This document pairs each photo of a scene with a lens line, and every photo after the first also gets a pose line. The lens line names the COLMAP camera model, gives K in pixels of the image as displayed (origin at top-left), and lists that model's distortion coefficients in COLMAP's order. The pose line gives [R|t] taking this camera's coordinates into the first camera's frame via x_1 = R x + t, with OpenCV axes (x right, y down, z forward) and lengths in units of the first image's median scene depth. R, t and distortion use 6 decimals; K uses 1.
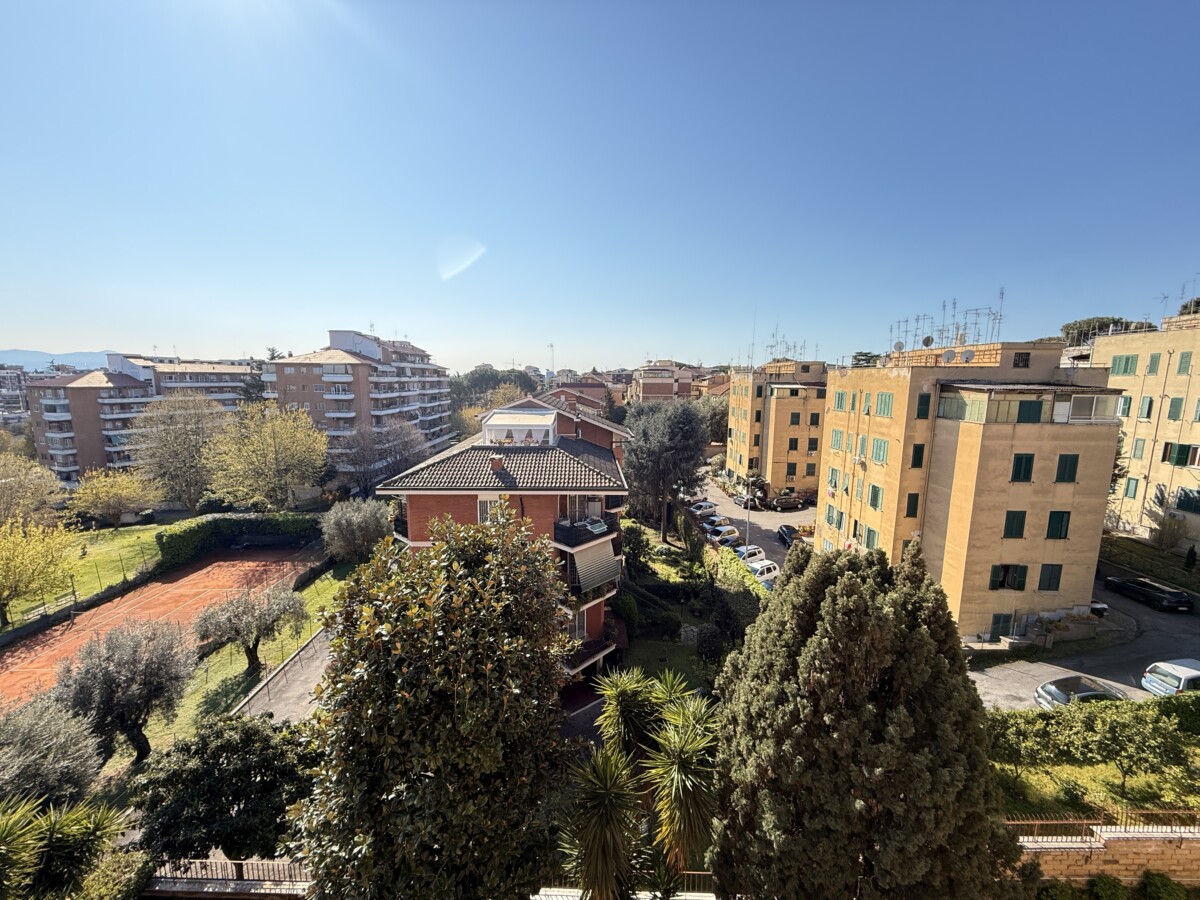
lens RADIAL K [[472.4, 0, 600.0], [0, 472.4, 450.0], [0, 0, 1]] dist [0.000030, 0.000456]
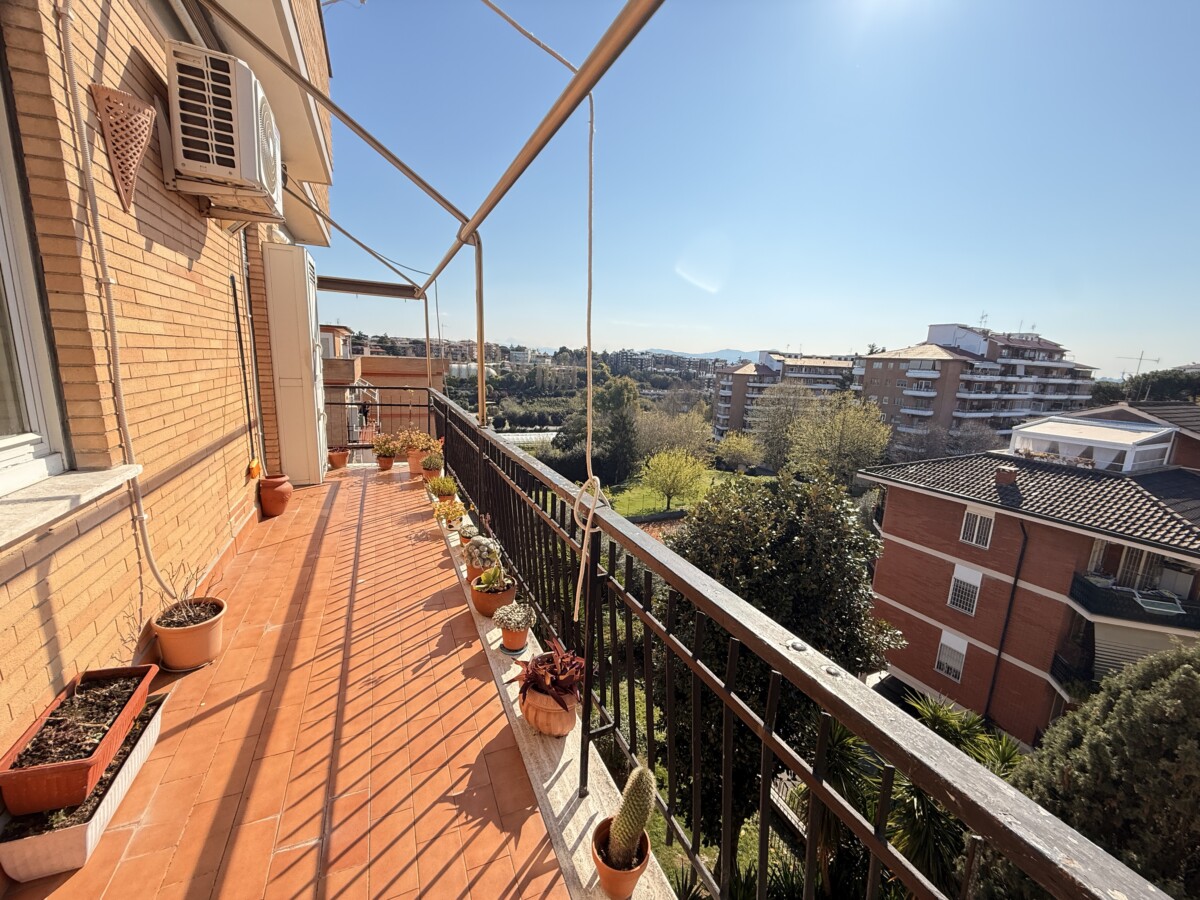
lens RADIAL K [[482.1, 0, 600.0], [0, 482.1, 450.0], [0, 0, 1]] dist [0.000239, 0.000215]
pose [[0.415150, 0.176416, -0.892484, 0.250766], [-0.174658, 0.978225, 0.112120, 0.013496], [0.892830, 0.109333, 0.436923, -0.010152]]
